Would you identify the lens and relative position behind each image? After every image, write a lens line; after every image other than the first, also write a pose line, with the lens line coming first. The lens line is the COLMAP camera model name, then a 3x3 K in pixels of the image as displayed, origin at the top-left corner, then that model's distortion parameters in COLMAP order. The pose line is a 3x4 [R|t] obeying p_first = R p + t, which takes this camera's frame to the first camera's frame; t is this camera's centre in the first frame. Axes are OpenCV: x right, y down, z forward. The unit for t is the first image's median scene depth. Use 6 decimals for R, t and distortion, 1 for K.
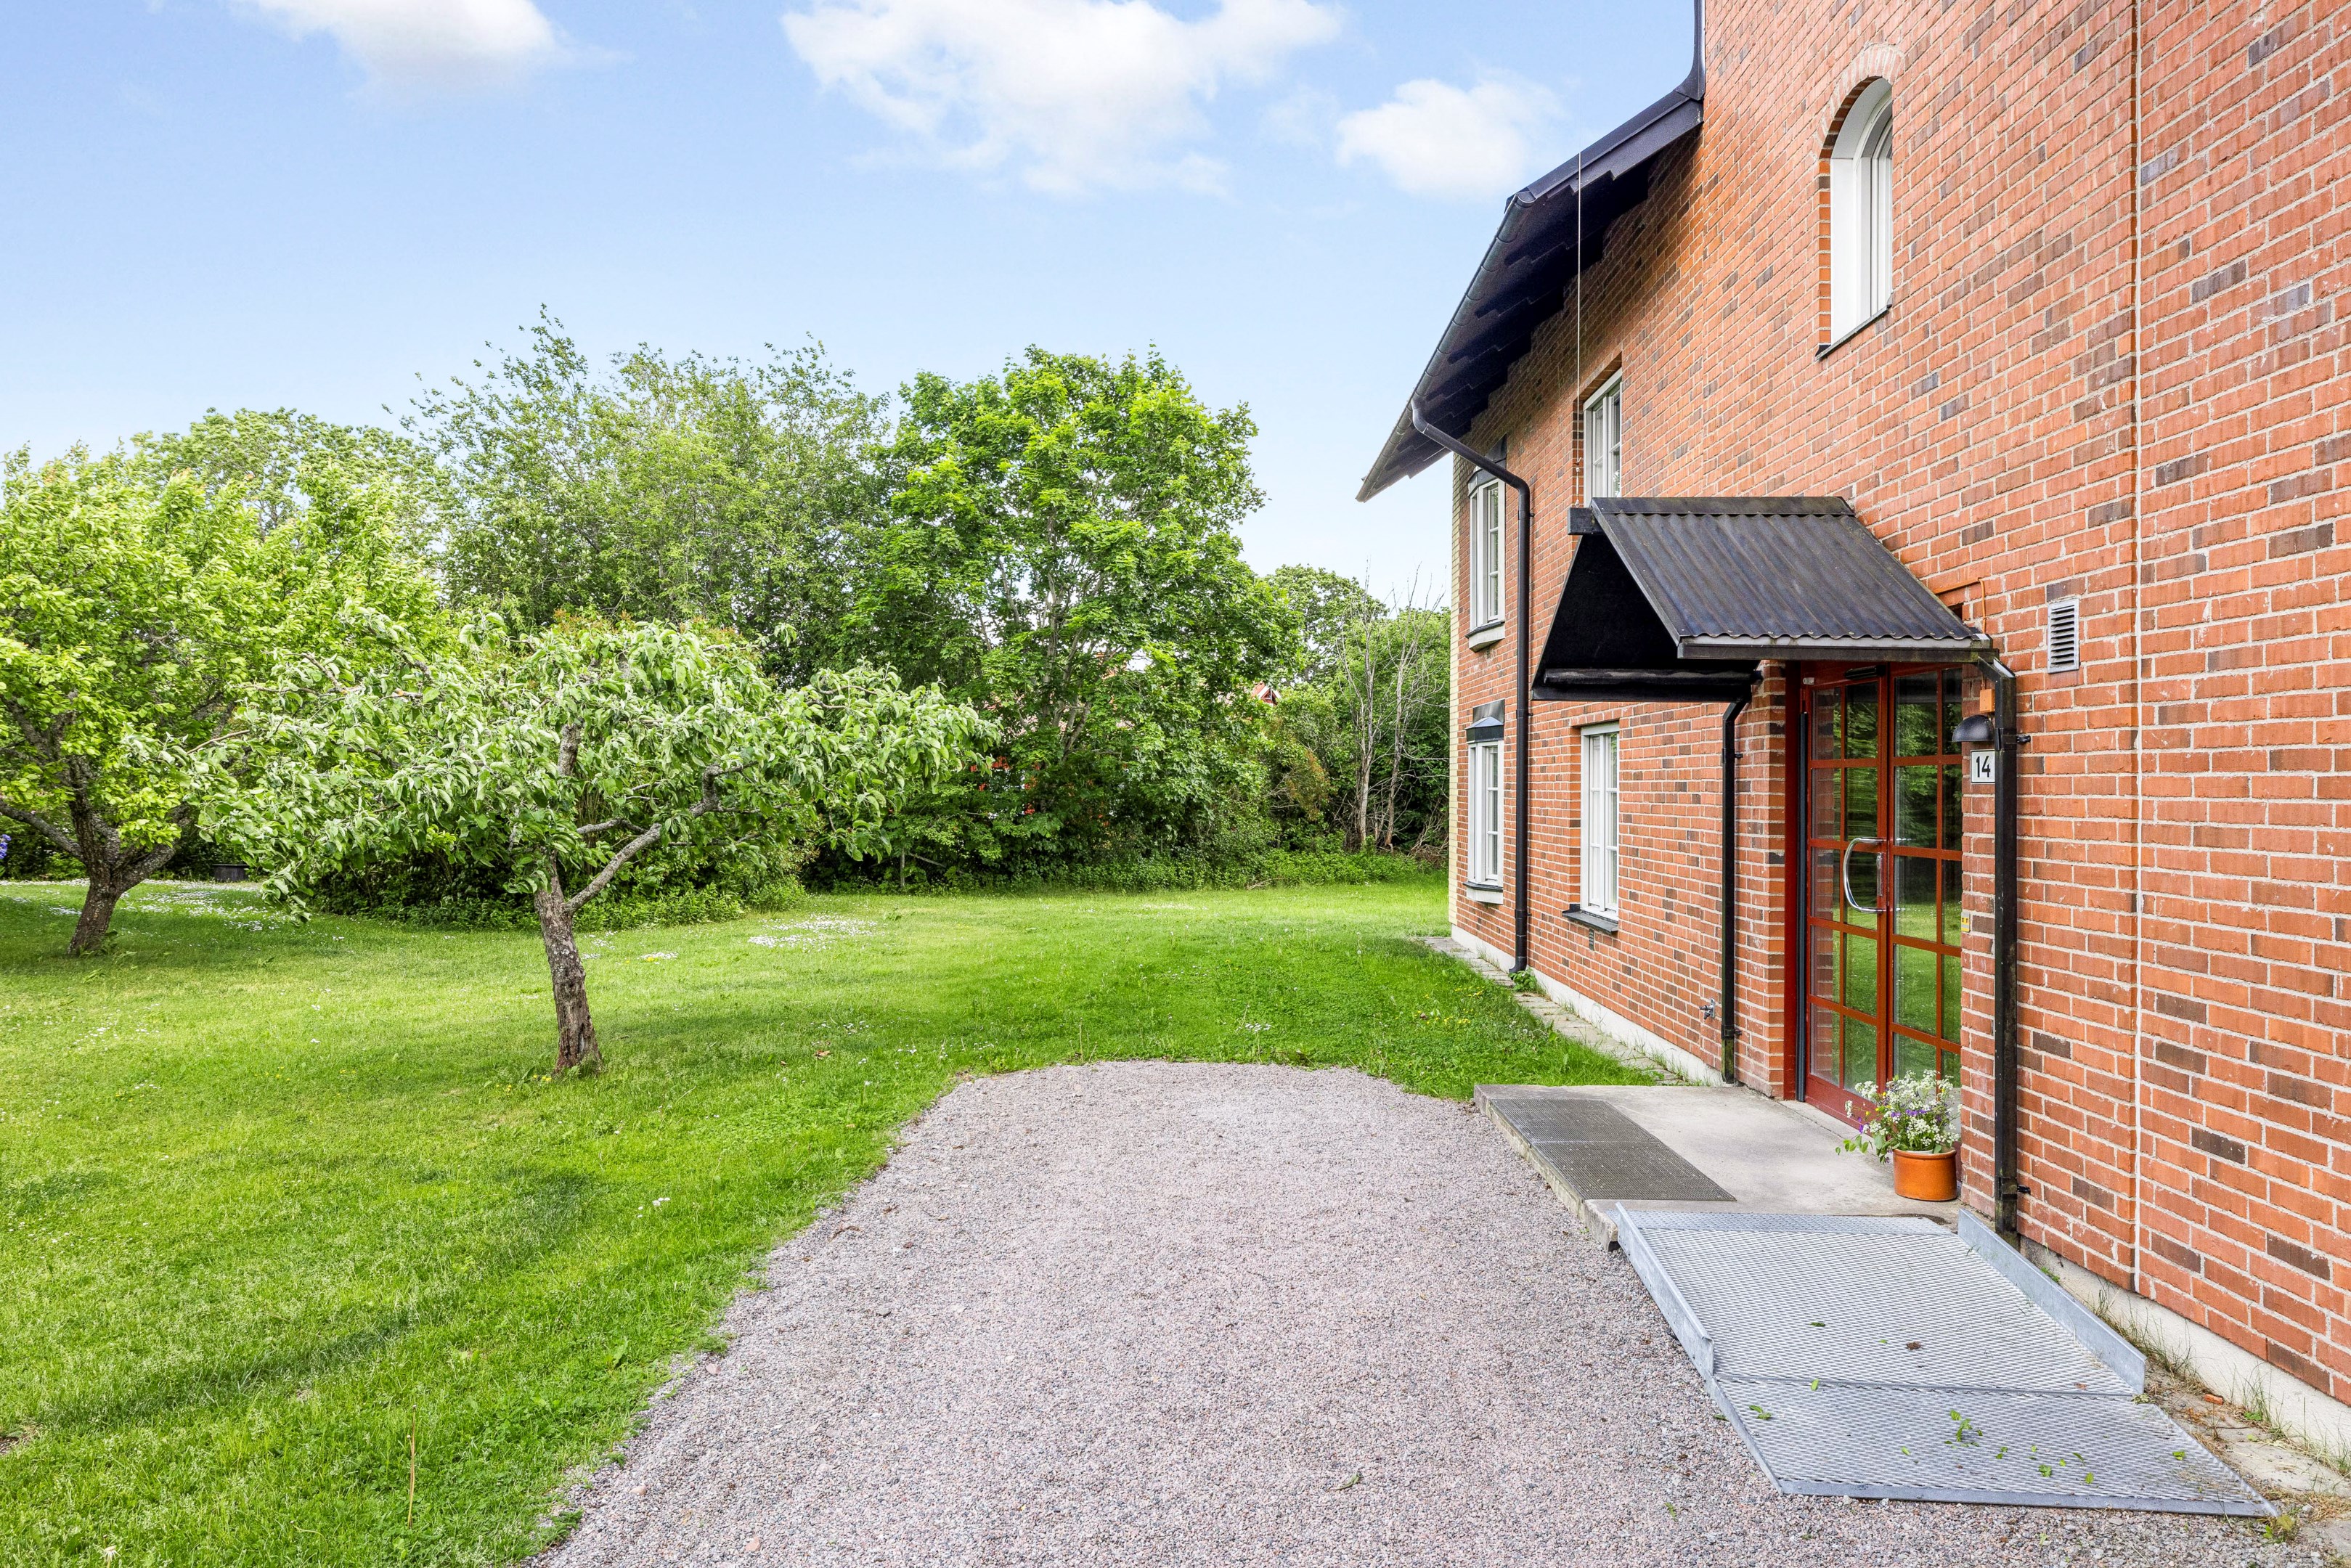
lens RADIAL K [[1618.1, 0, 1174.1], [0, 1618.1, 786.9], [0, 0, 1]] dist [-0.005963, -0.001229]
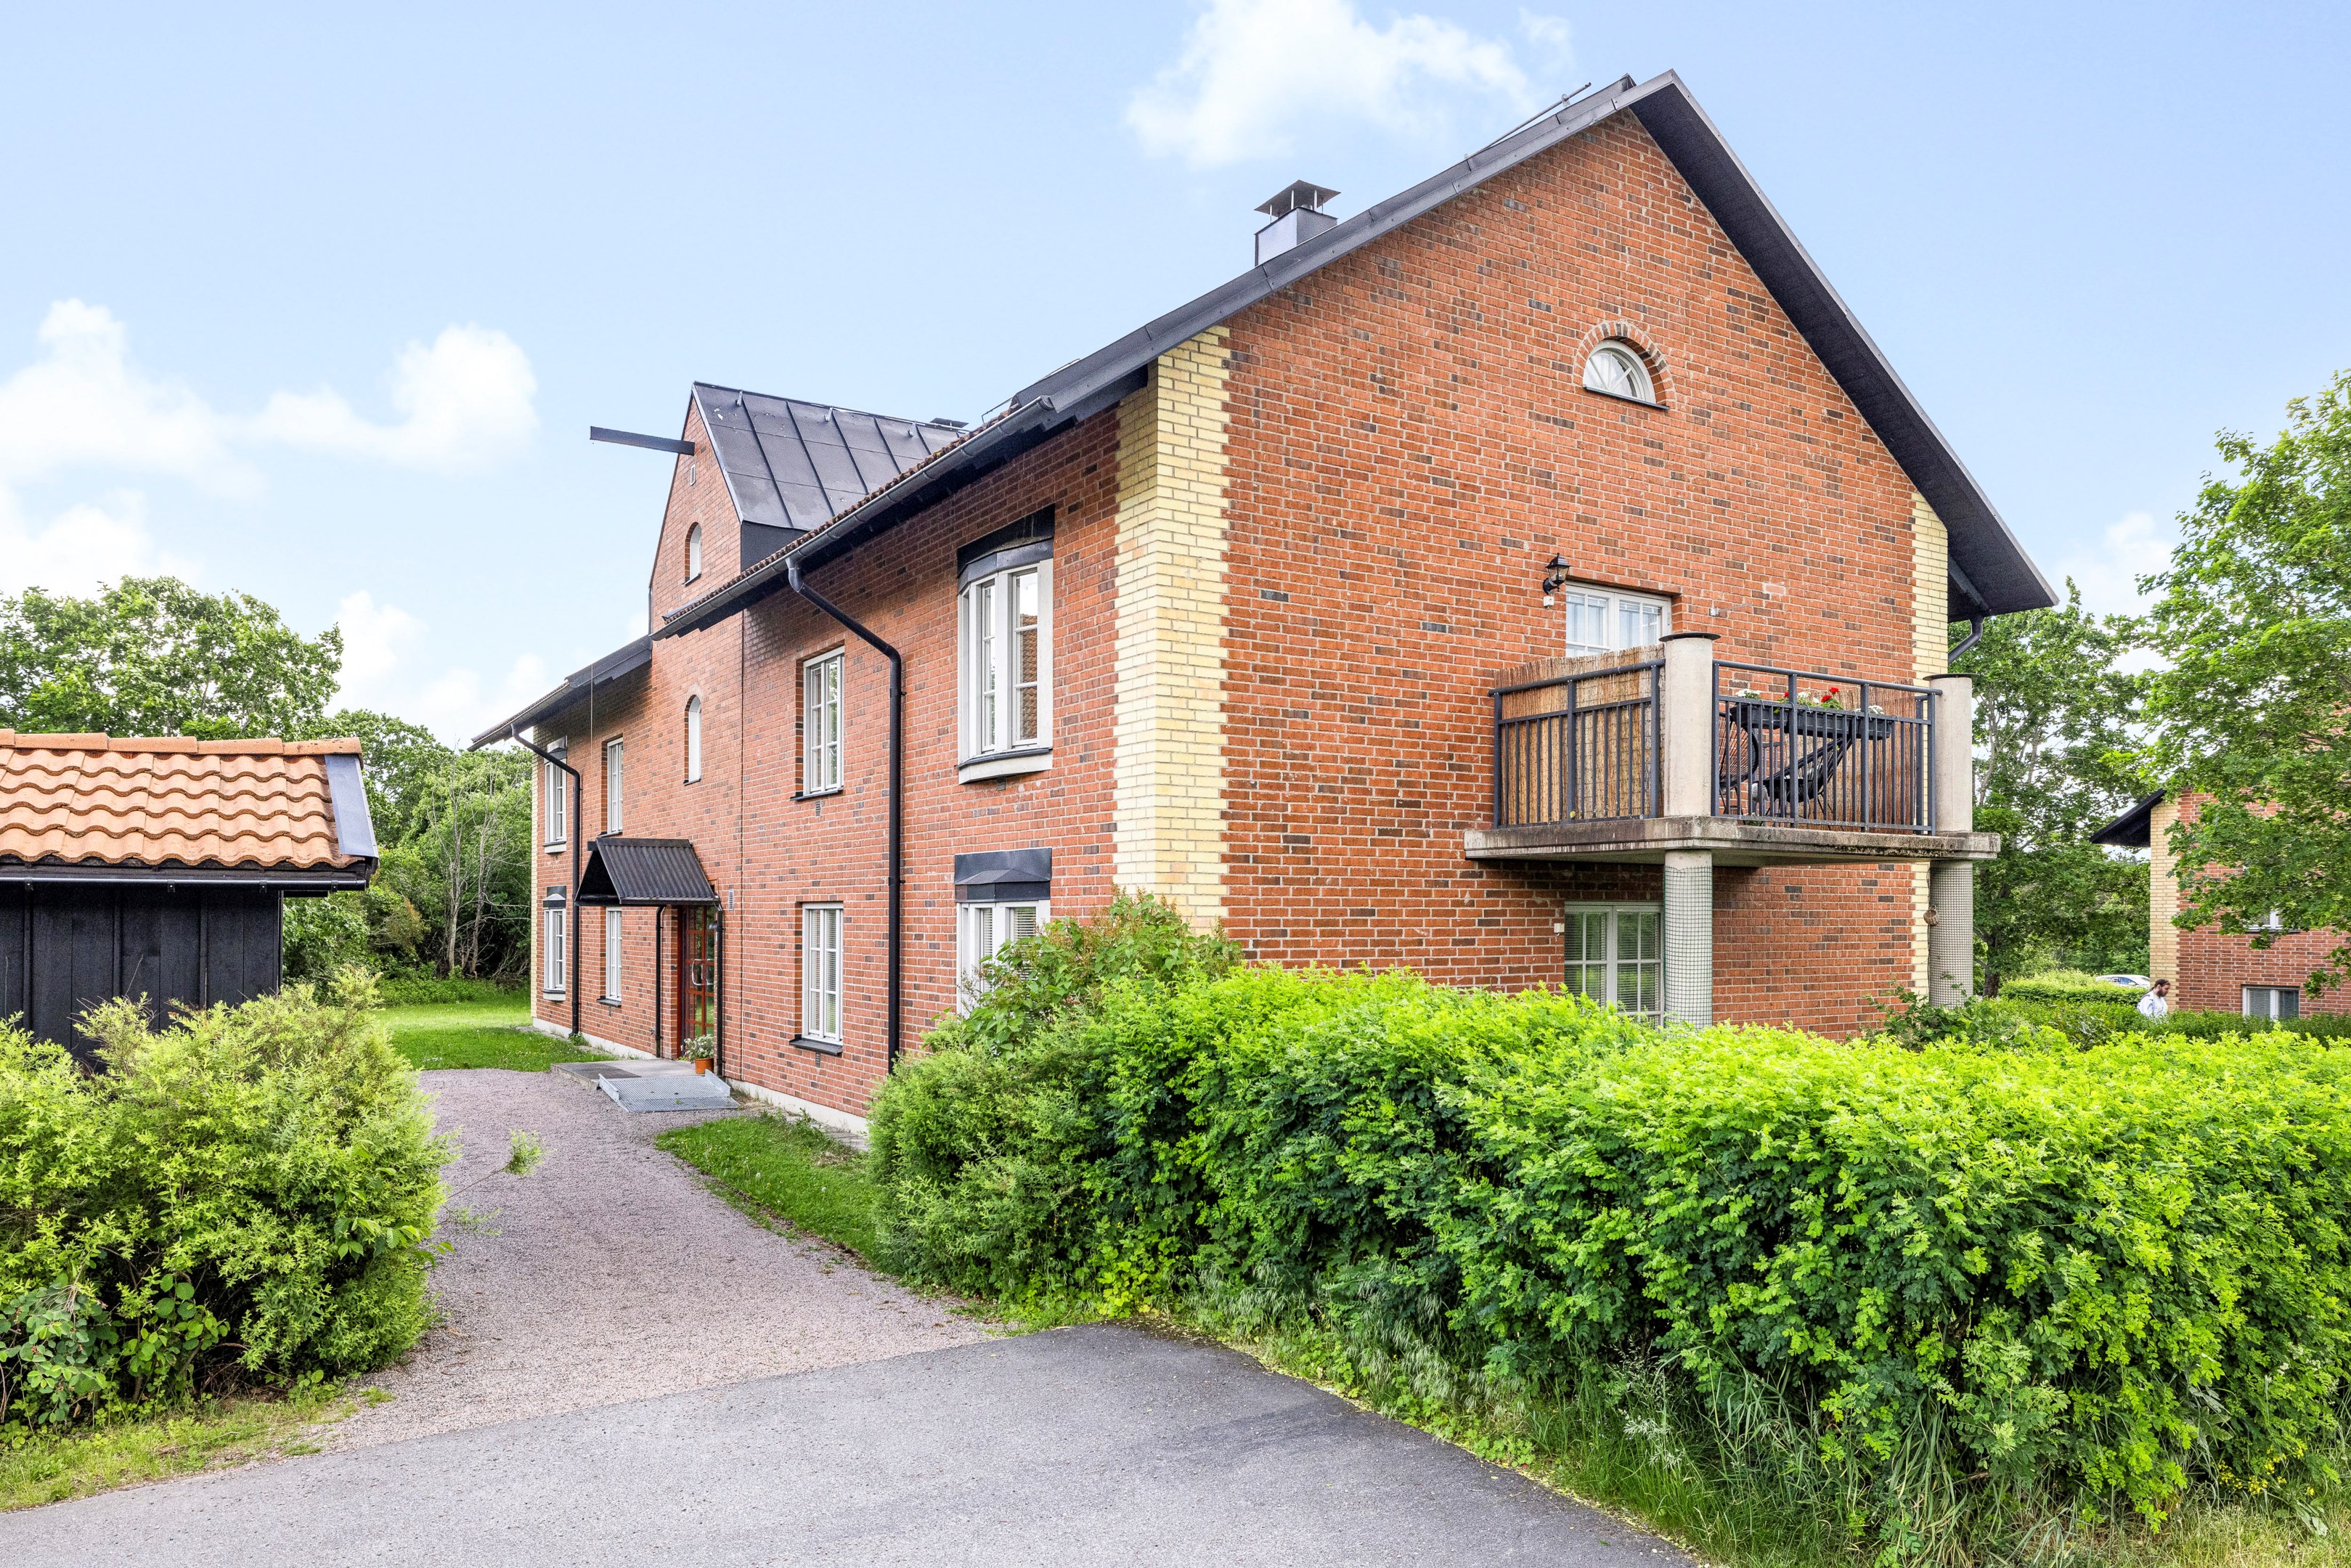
lens RADIAL K [[1566.7, 0, 1183.1], [0, 1566.7, 922.1], [0, 0, 1]] dist [0.001846, 0.000769]
pose [[0.840626, -0.003038, 0.541607, -0.163992], [0.000816, 0.999990, 0.004342, -0.021523], [-0.541615, -0.003208, 0.840621, -0.841374]]
